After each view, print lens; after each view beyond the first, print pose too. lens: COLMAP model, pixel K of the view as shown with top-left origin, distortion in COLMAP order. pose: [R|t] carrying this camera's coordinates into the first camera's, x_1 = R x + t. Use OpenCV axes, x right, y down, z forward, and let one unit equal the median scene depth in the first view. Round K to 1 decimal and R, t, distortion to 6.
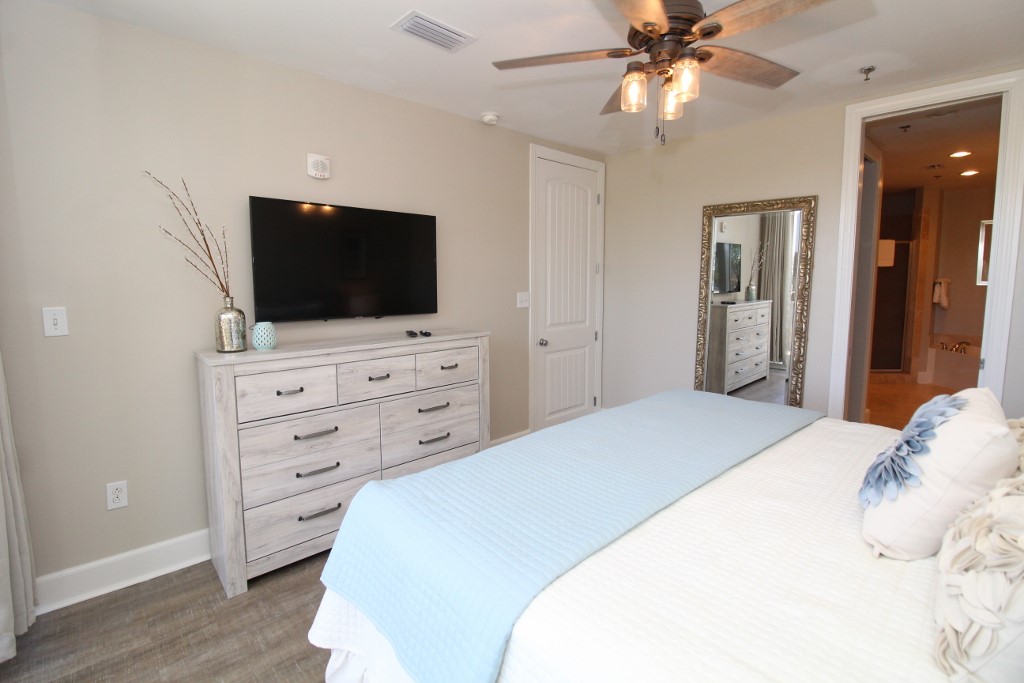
lens RADIAL K [[473.4, 0, 508.2], [0, 473.4, 322.8], [0, 0, 1]] dist [0.002583, -0.013937]
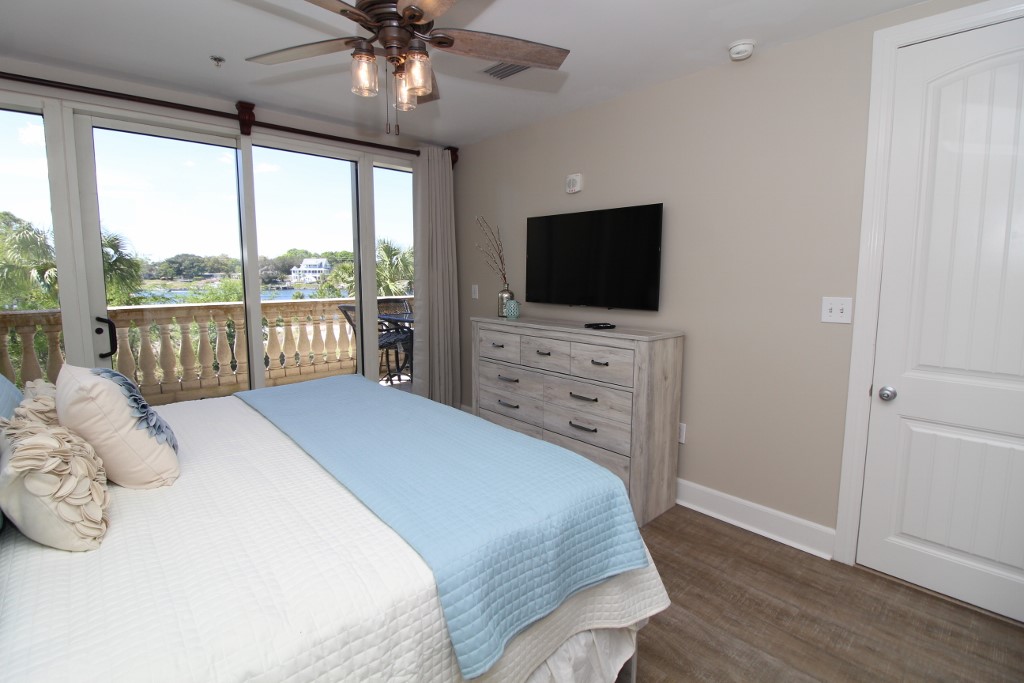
lens RADIAL K [[484.3, 0, 492.7], [0, 484.3, 327.8], [0, 0, 1]] dist [0.000174, 0.000013]
pose [[-0.027000, 0.117364, -0.992722, 0.900541], [-0.092996, 0.988482, 0.119392, -0.081167], [0.995300, 0.095543, -0.015775, 0.815985]]
